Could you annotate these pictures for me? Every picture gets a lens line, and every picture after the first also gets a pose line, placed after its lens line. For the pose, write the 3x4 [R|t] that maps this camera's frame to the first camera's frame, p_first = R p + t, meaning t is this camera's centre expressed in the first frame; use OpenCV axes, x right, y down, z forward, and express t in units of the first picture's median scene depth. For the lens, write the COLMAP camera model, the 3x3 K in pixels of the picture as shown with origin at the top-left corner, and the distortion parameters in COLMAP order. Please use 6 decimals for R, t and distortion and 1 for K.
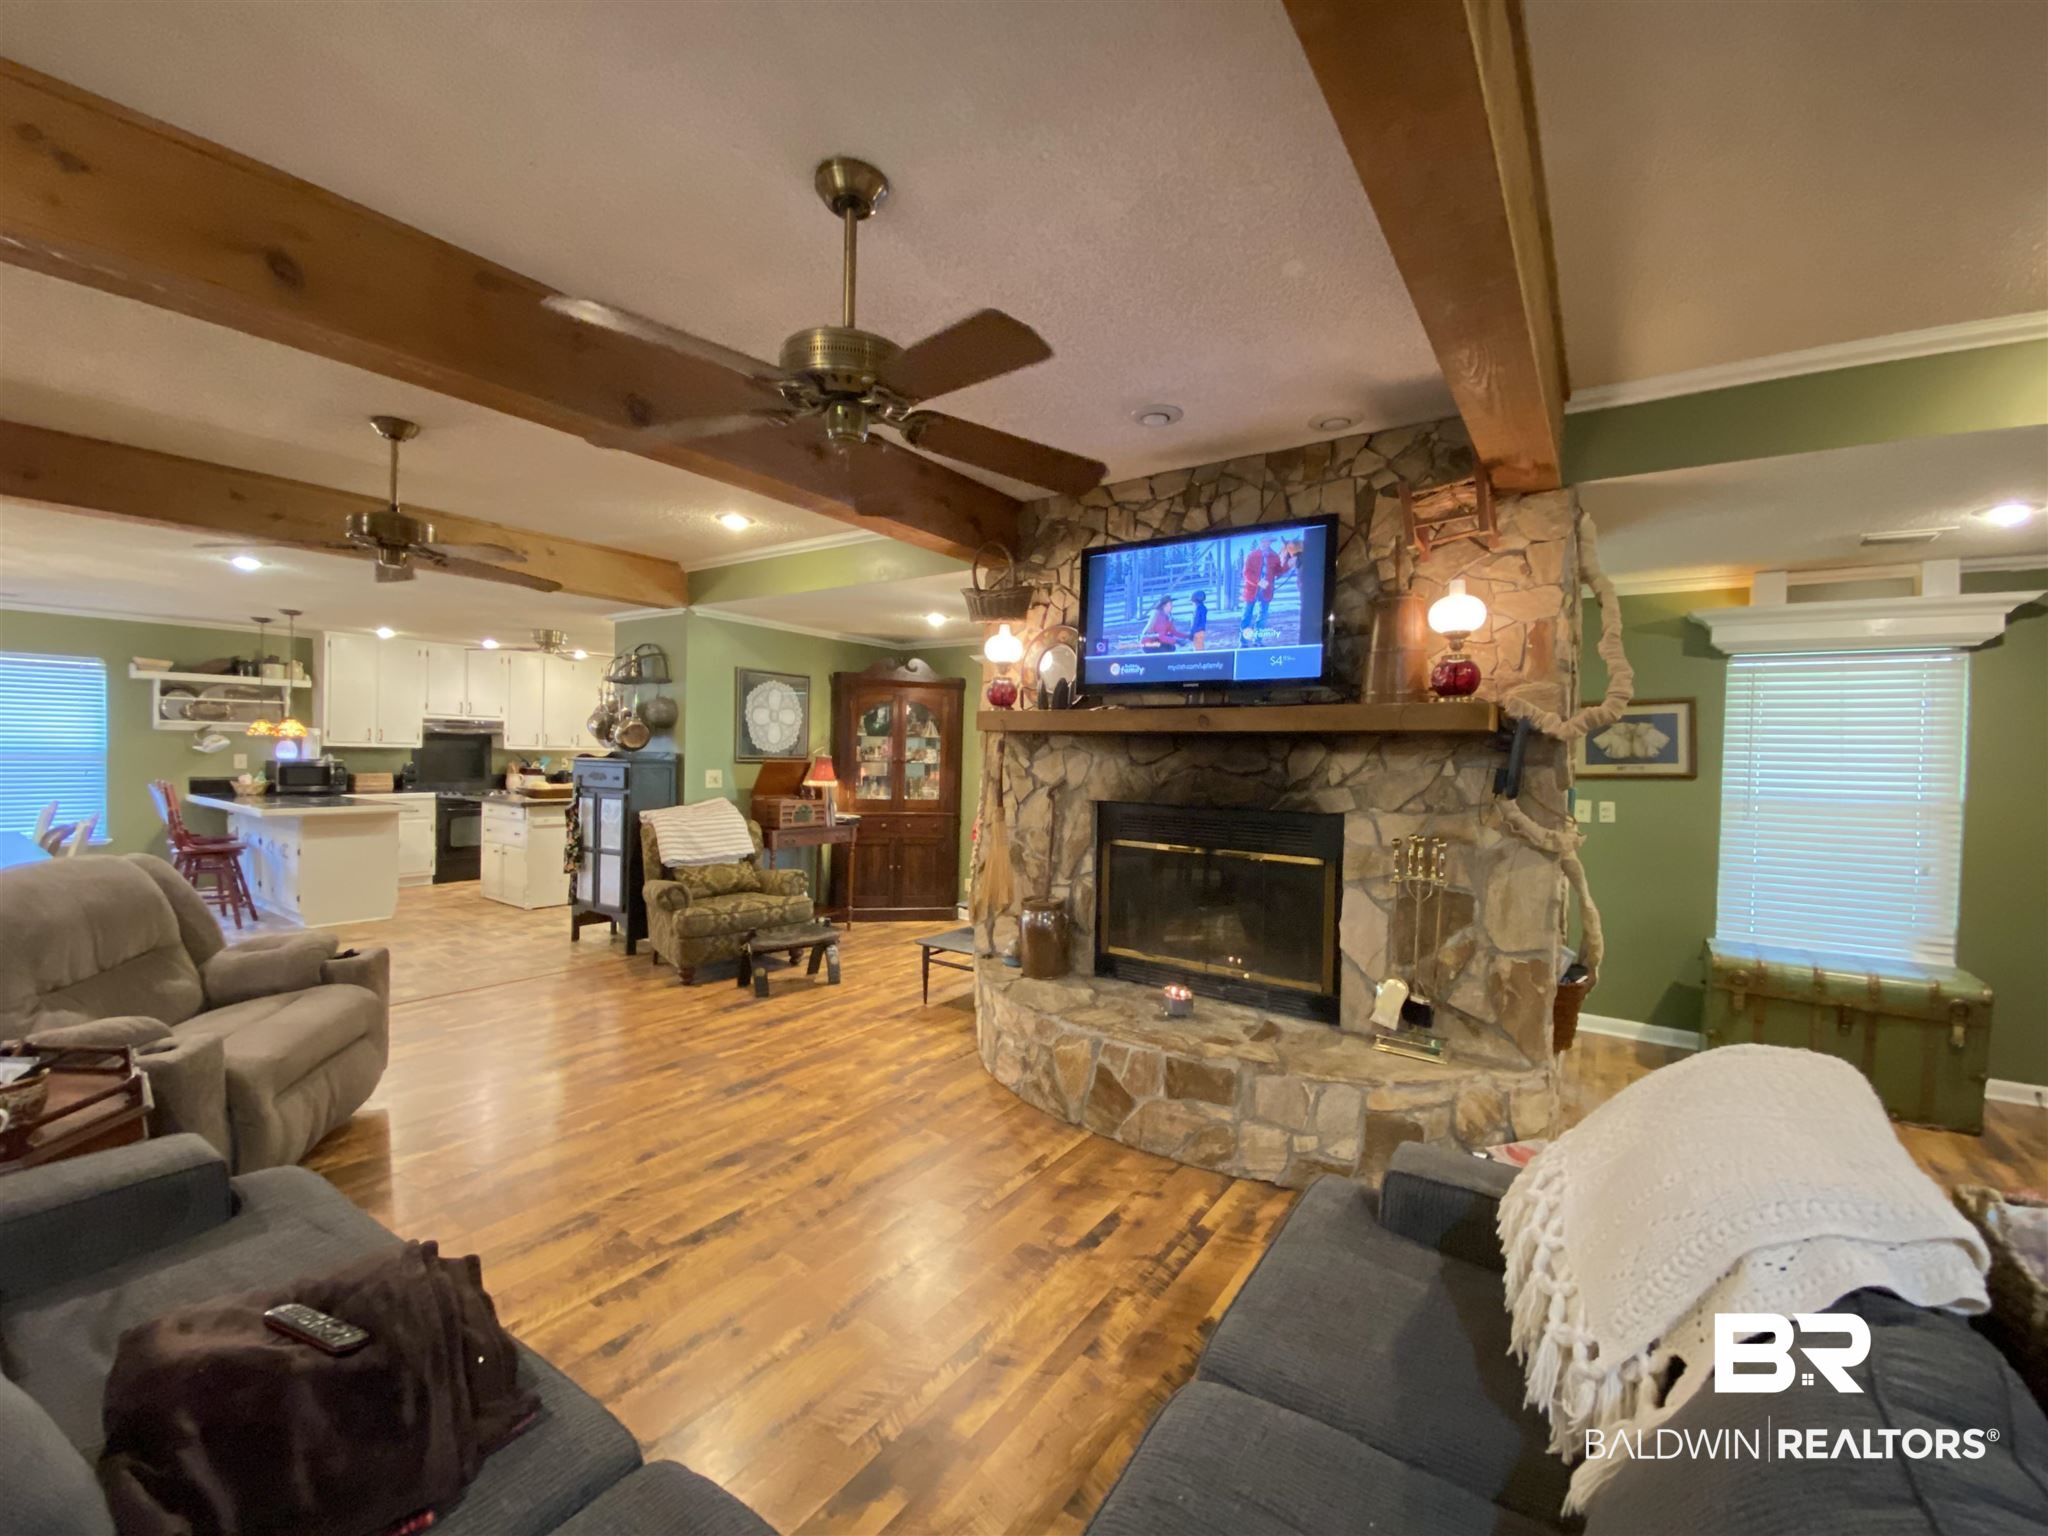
lens RADIAL K [[828.9, 0, 1030.2], [0, 828.9, 769.4], [0, 0, 1]] dist [0.014510, -0.016338]
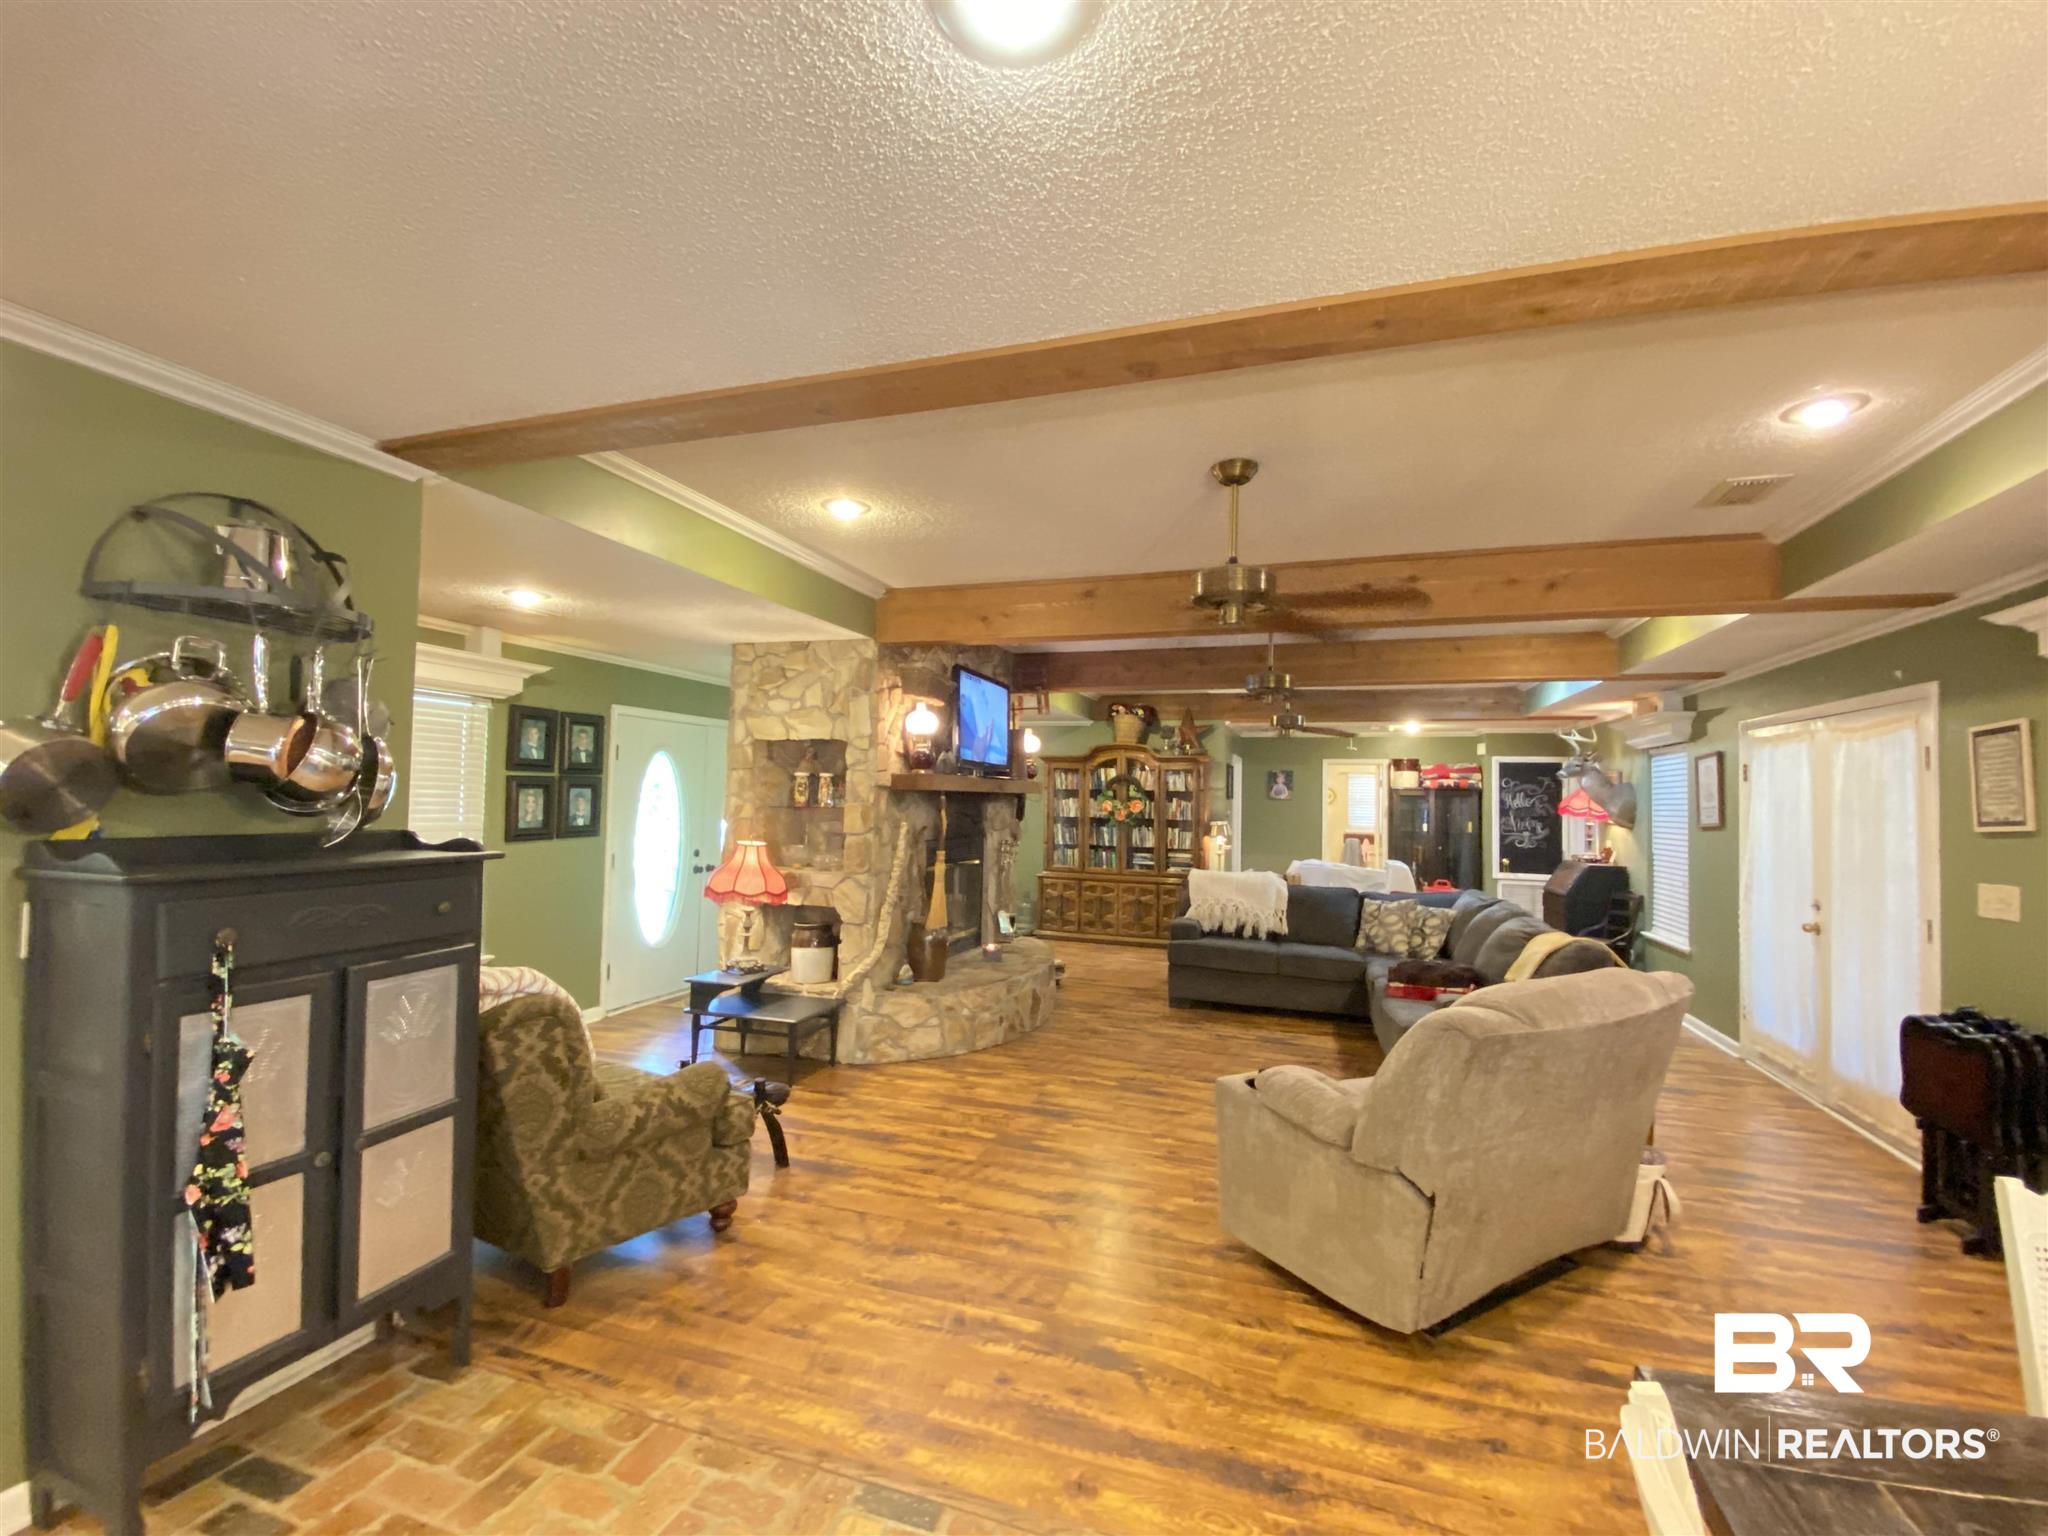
lens RADIAL K [[887.6, 0, 1019.7], [0, 887.6, 756.0], [0, 0, 1]] dist [0.007535, -0.004968]
pose [[-0.273525, 0.019387, 0.961669, -1.065387], [-0.003058, 0.999774, -0.021025, -0.055306], [-0.961860, -0.008692, -0.273404, 0.970947]]
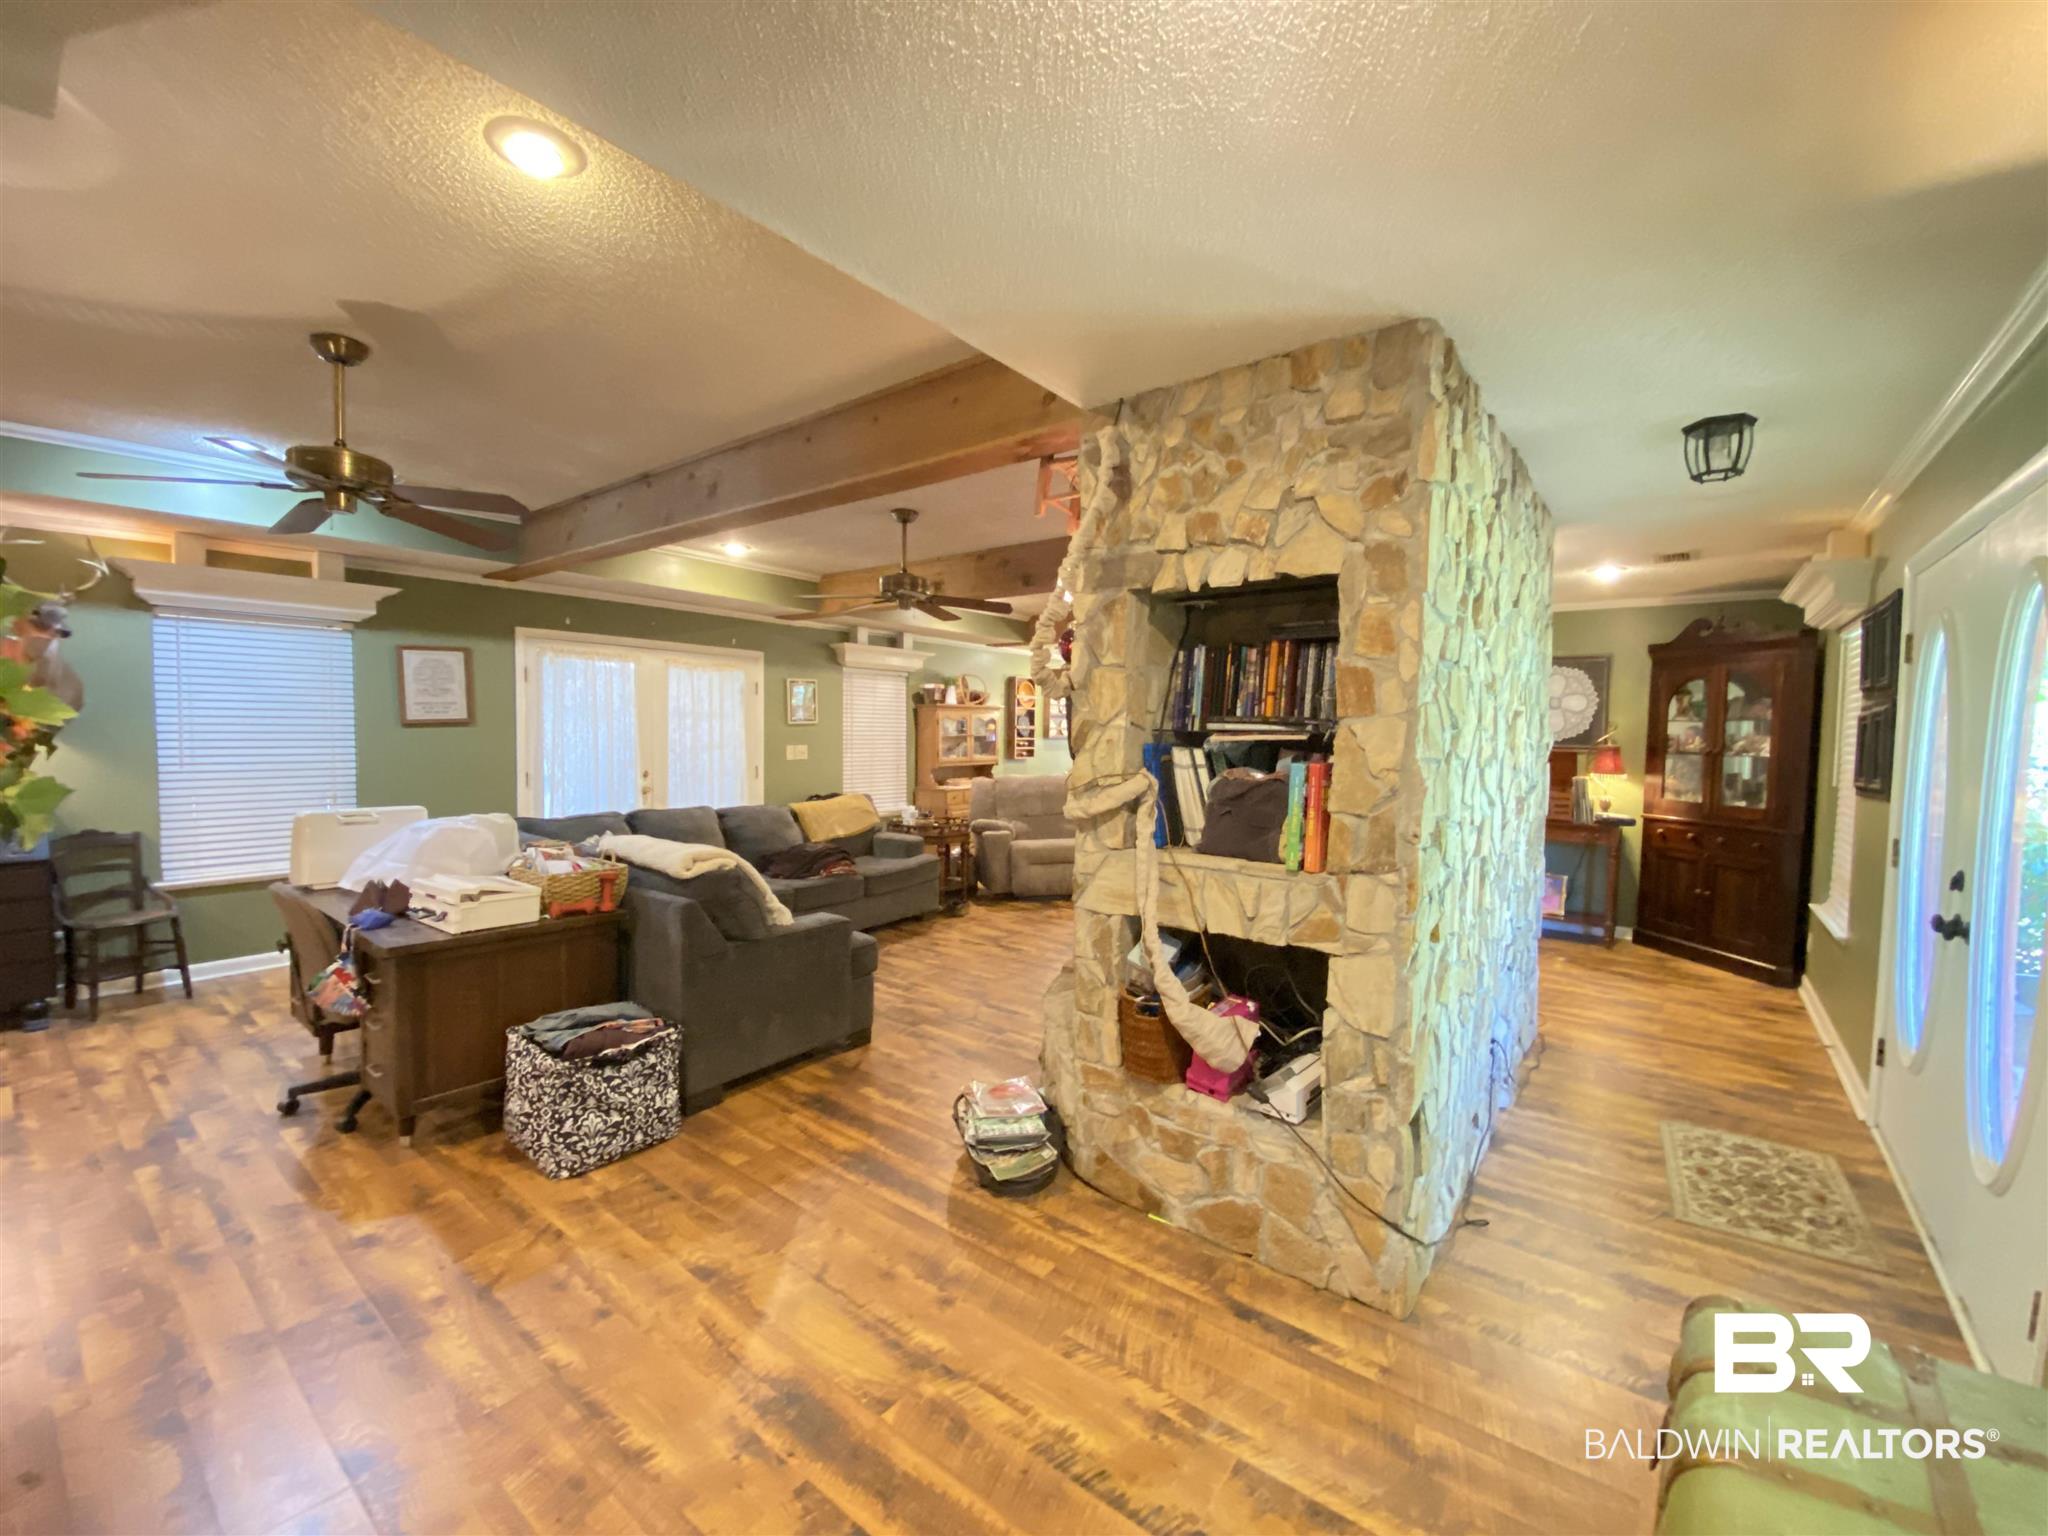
lens RADIAL K [[828.9, 0, 1020.3], [0, 828.9, 768.3], [0, 0, 1]] dist [0.014510, -0.016338]
pose [[-0.056474, 0.021347, -0.998176, 0.884499], [-0.041521, 0.998856, 0.023711, 0.015637], [0.997540, 0.042784, -0.055523, 0.564282]]
